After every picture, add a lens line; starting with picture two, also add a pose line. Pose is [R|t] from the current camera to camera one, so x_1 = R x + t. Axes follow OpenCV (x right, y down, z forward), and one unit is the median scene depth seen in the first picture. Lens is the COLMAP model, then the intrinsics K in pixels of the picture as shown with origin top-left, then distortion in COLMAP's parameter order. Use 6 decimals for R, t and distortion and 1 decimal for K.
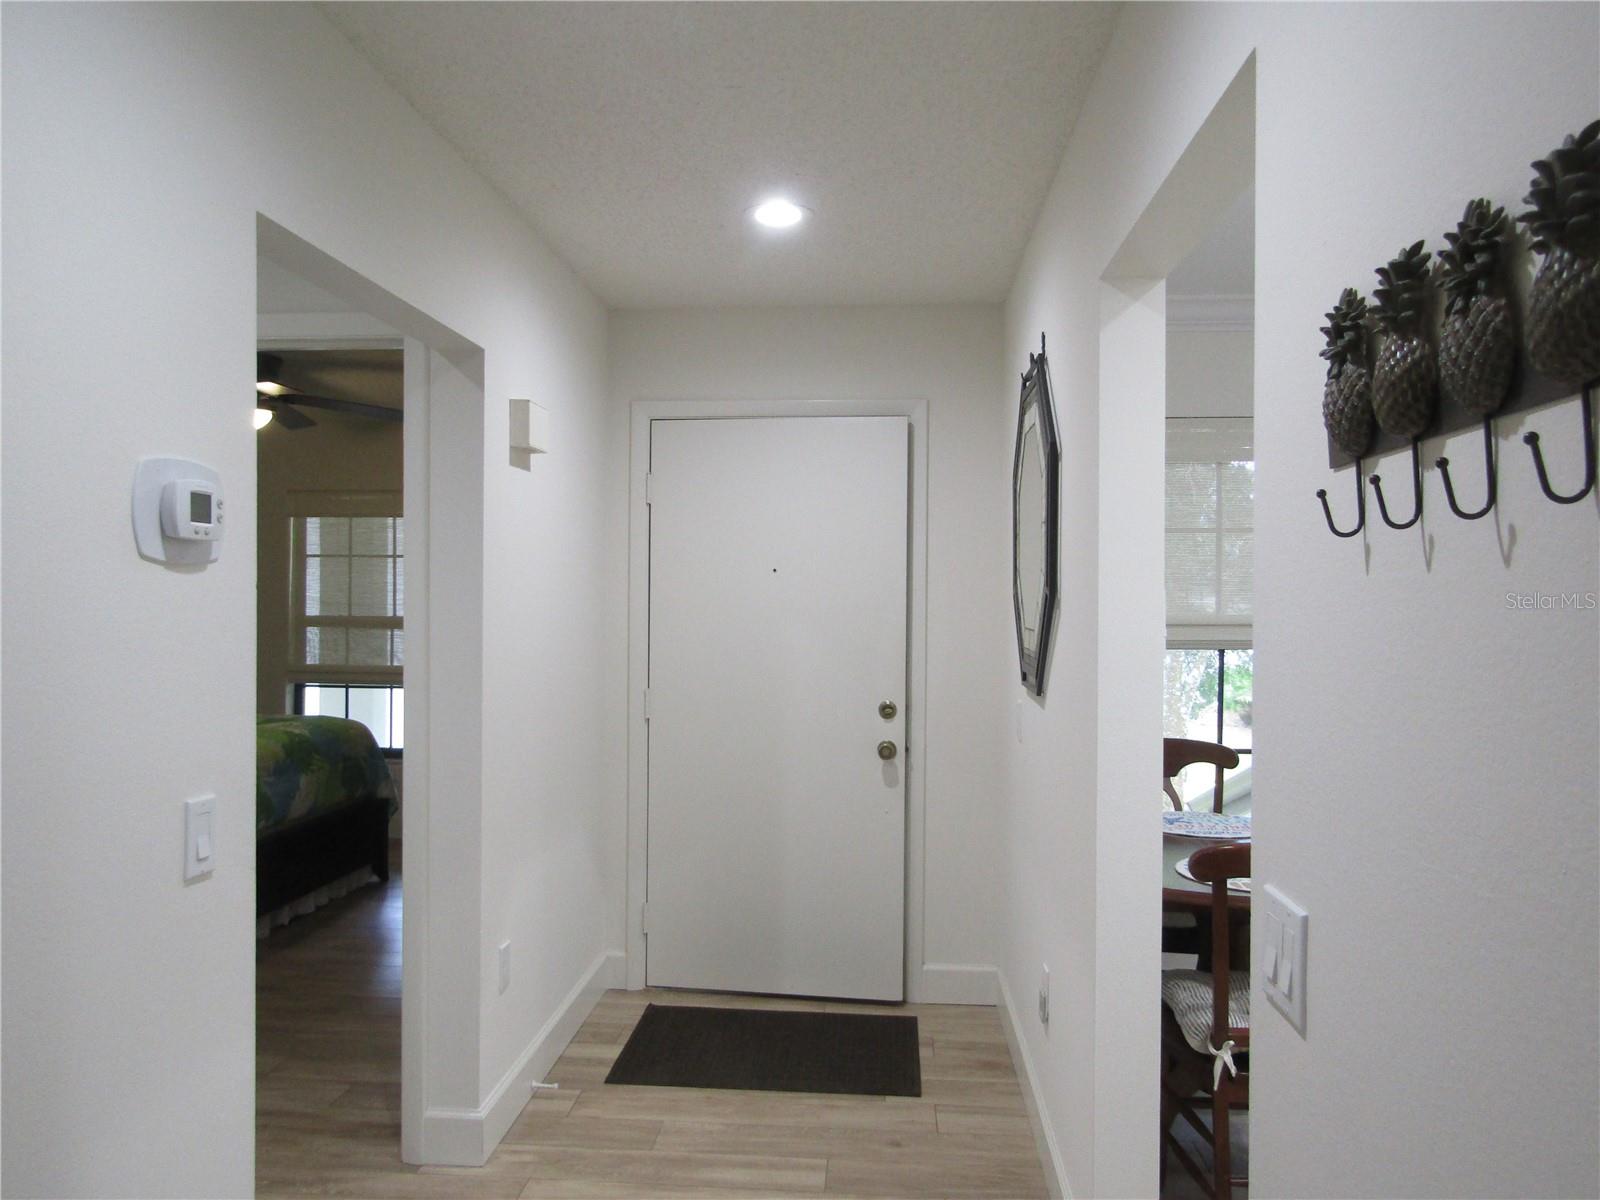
lens RADIAL K [[1143.3, 0, 800.0], [0, 1143.3, 600.0], [0, 0, 1]] dist [-0.009154, 0.004866]
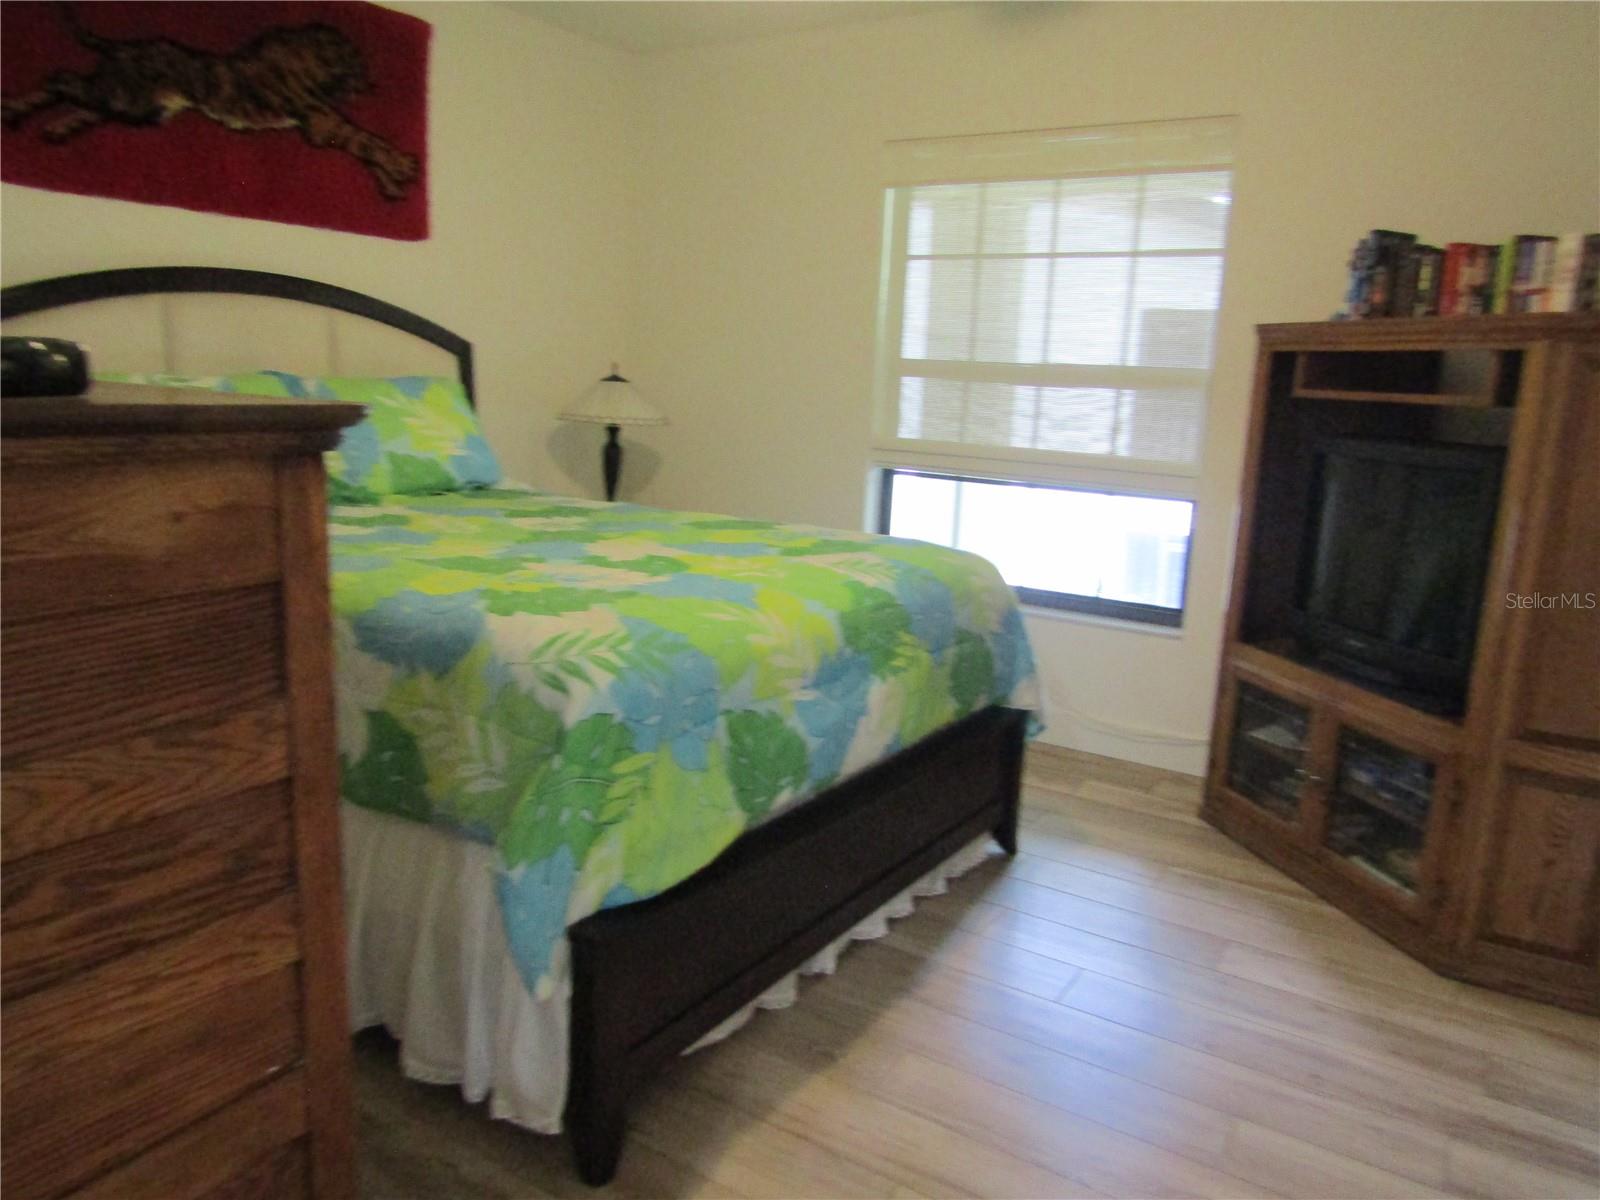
lens RADIAL K [[1143.3, 0, 800.0], [0, 1143.3, 600.0], [0, 0, 1]] dist [-0.009154, 0.004866]
pose [[0.877191, 0.124970, -0.463593, -0.230122], [-0.036448, 0.980079, 0.195233, 0.029325], [0.478756, -0.154360, 0.864272, 0.538219]]
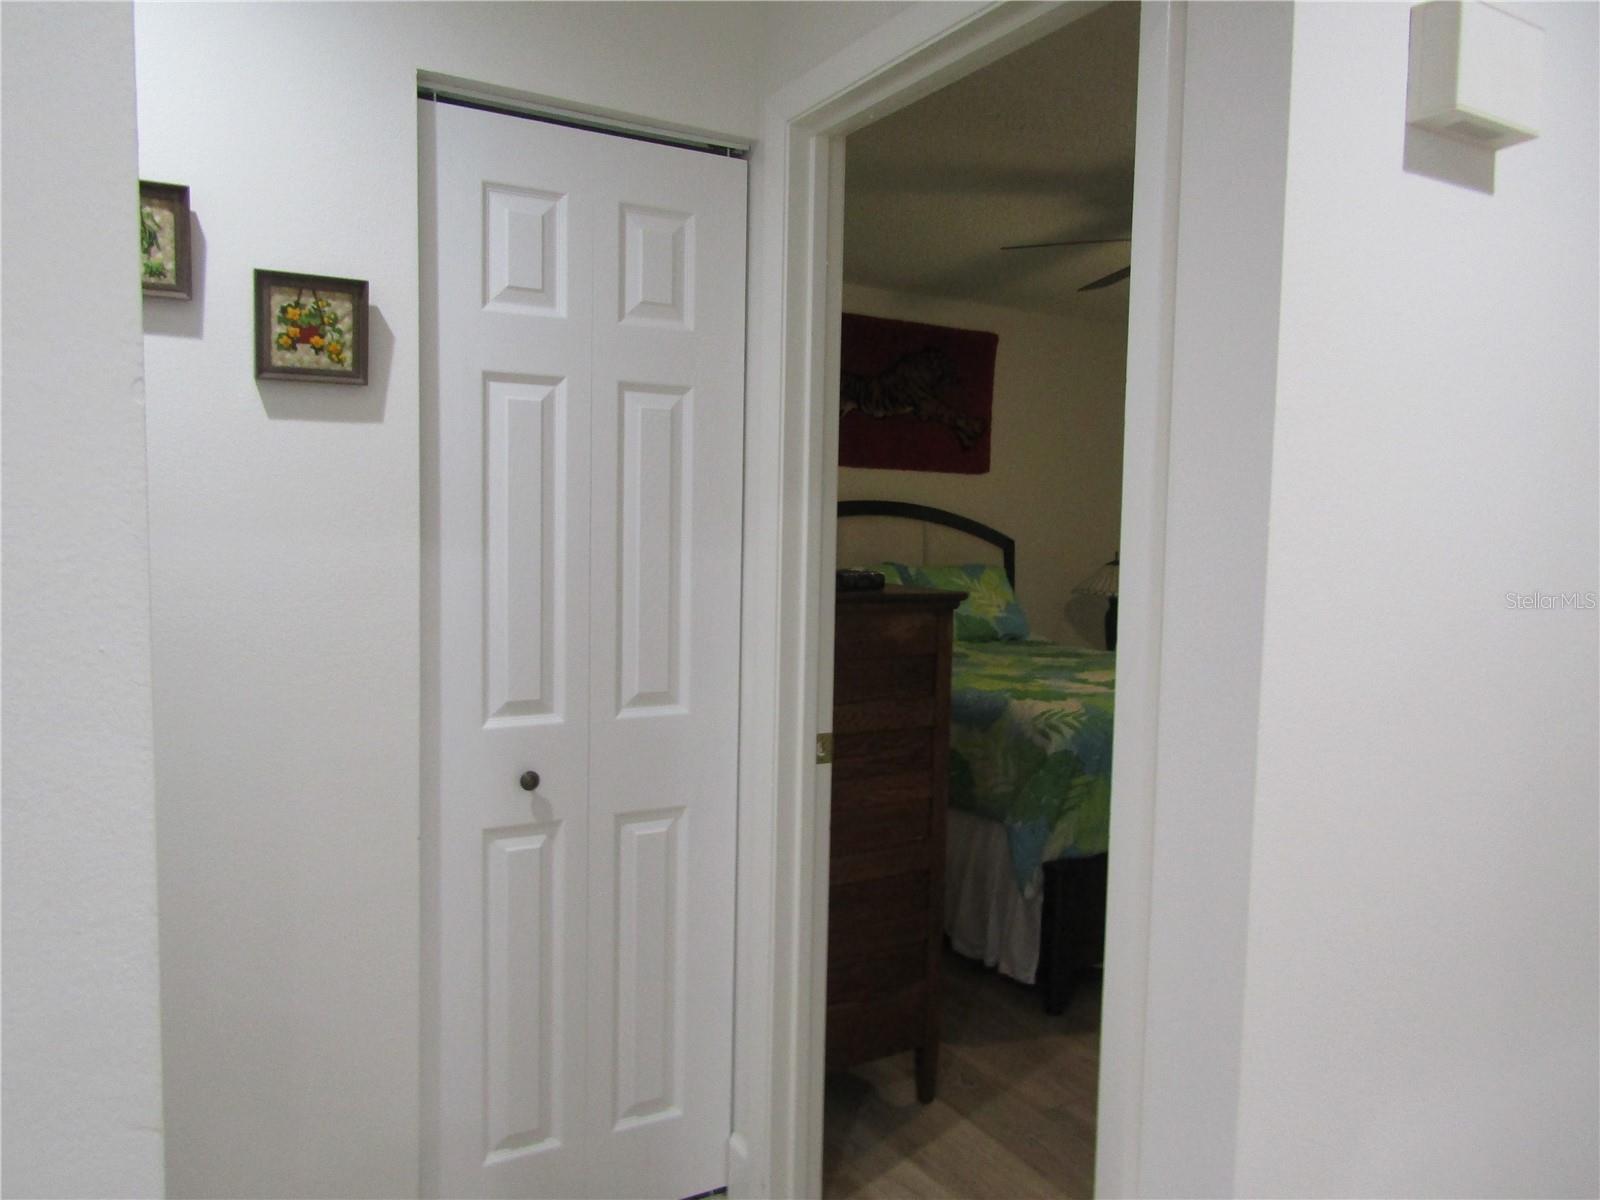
lens RADIAL K [[1143.3, 0, 800.0], [0, 1143.3, 600.0], [0, 0, 1]] dist [-0.009154, 0.004866]
pose [[0.570412, 0.063651, -0.818889, -0.016008], [-0.019701, 0.997766, 0.063832, 0.010010], [0.821123, -0.020278, 0.570391, 0.326580]]
